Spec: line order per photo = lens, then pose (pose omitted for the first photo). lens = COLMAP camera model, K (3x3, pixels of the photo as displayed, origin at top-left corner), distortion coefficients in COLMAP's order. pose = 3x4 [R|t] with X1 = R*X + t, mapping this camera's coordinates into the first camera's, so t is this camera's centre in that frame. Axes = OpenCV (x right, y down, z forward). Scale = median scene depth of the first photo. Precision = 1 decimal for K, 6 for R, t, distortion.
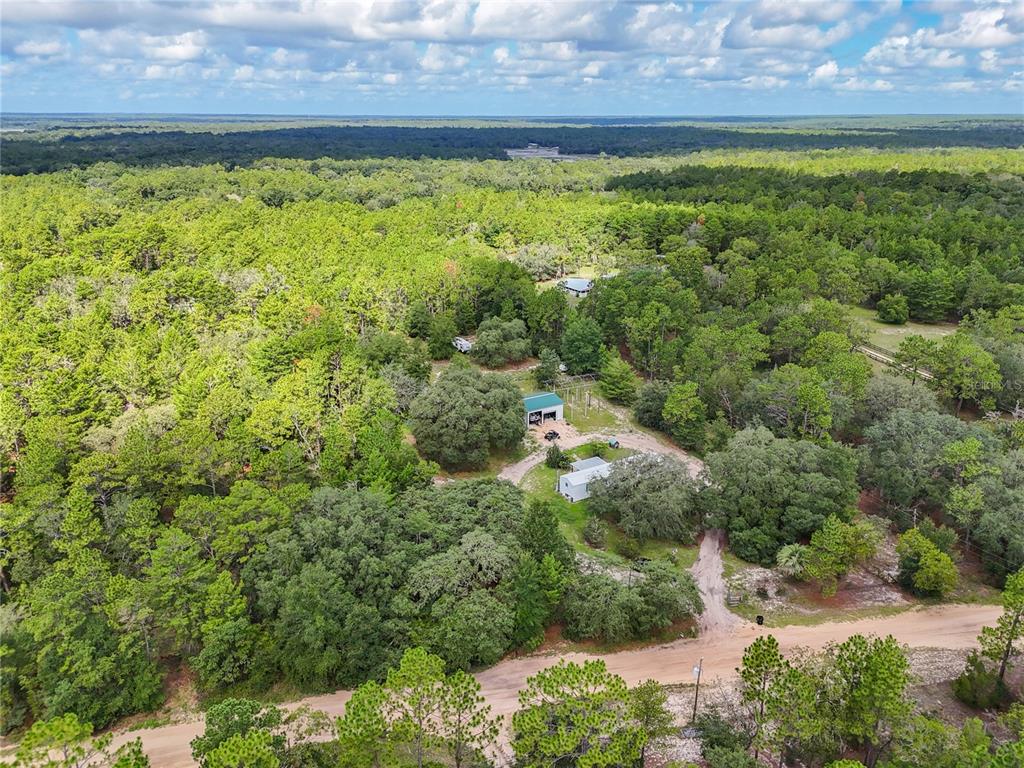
lens RADIAL K [[750.5, 0, 510.8], [0, 750.5, 373.8], [0, 0, 1]] dist [0.070719, -0.077817]
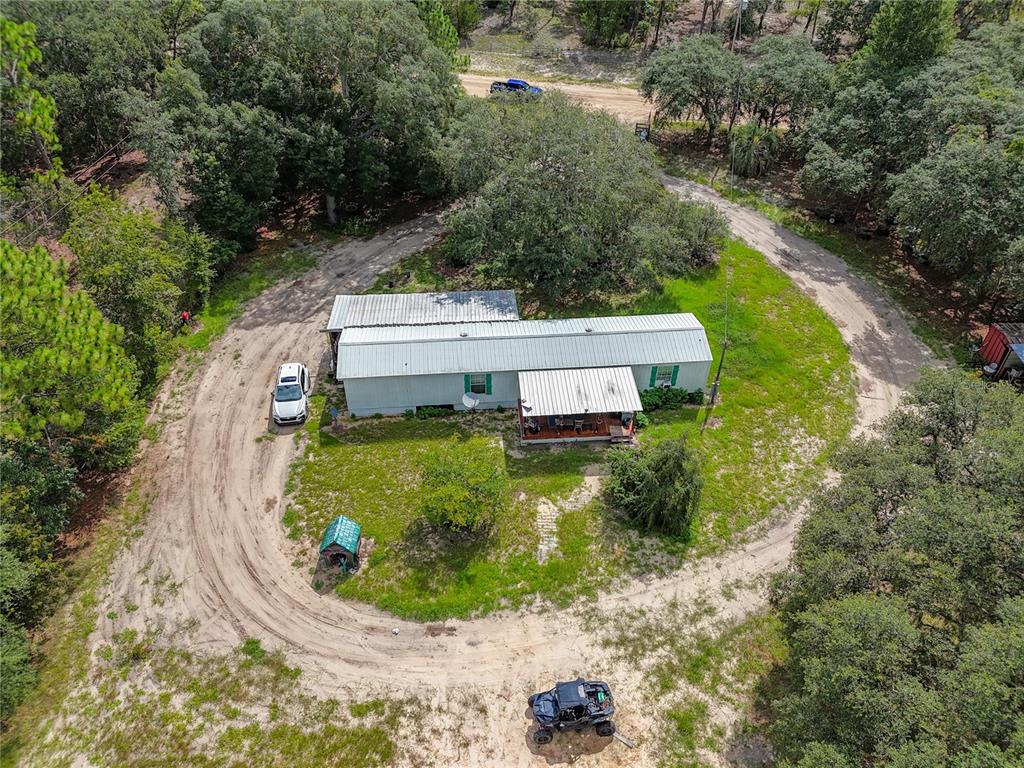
lens RADIAL K [[750.5, 0, 515.1], [0, 750.5, 383.8], [0, 0, 1]] dist [0.070719, -0.077817]
pose [[-0.904817, -0.288770, 0.312918, 0.032723], [0.123816, 0.524705, 0.842232, -0.110226], [-0.407401, 0.800810, -0.439008, 0.994332]]
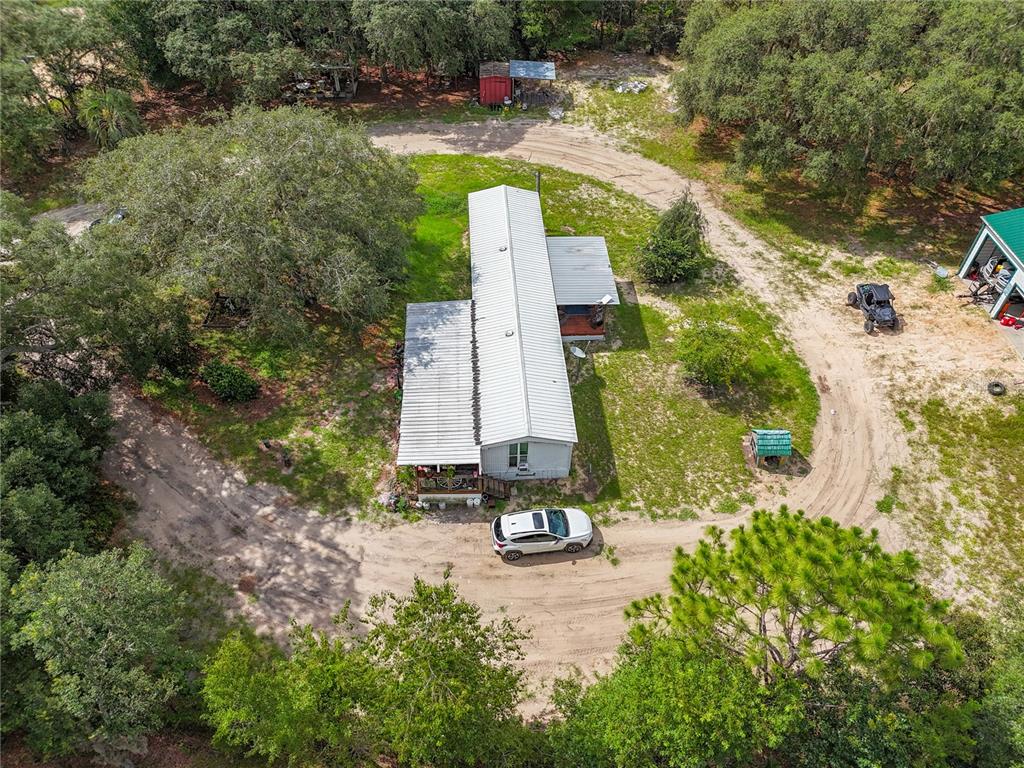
lens RADIAL K [[750.5, 0, 510.7], [0, 750.5, 385.0], [0, 0, 1]] dist [0.070719, -0.077817]
pose [[-0.449074, 0.640331, -0.623144, 0.297747], [-0.303478, 0.546650, 0.780432, -0.075670], [0.840377, 0.539583, -0.051160, 0.892448]]
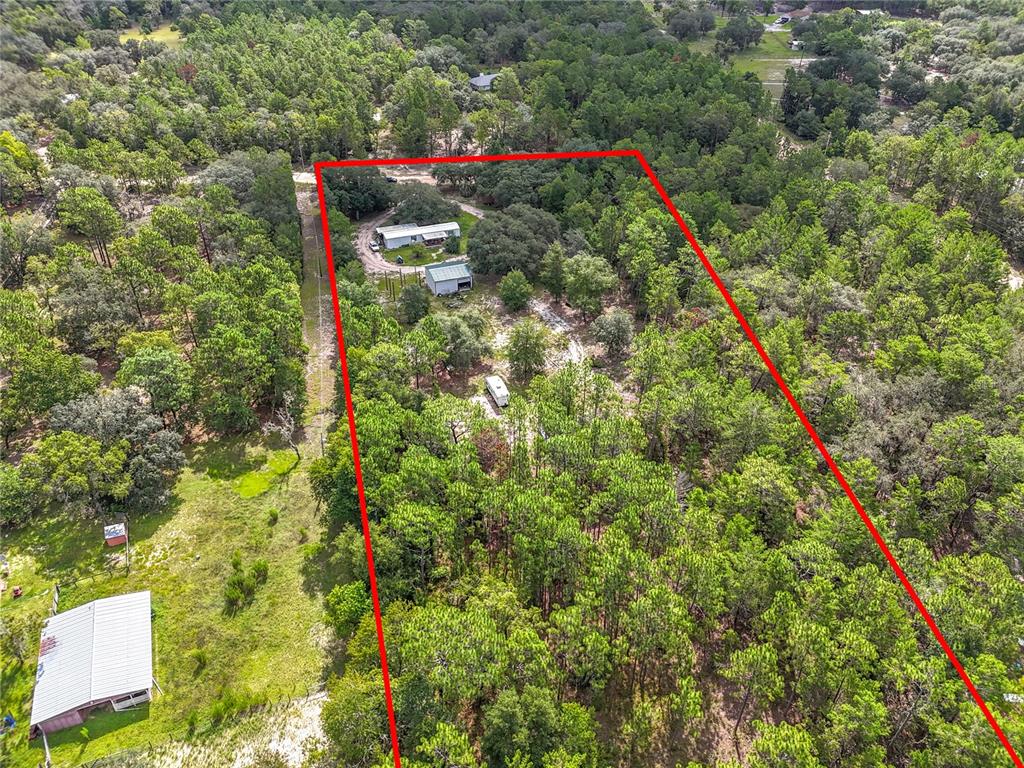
lens RADIAL K [[750.5, 0, 513.0], [0, 750.5, 385.0], [0, 0, 1]] dist [0.070719, -0.077817]
pose [[-0.990587, -0.092061, 0.101299, -0.192839], [0.028151, 0.587210, 0.808945, -0.774343], [-0.133956, 0.804182, -0.579092, 1.802565]]
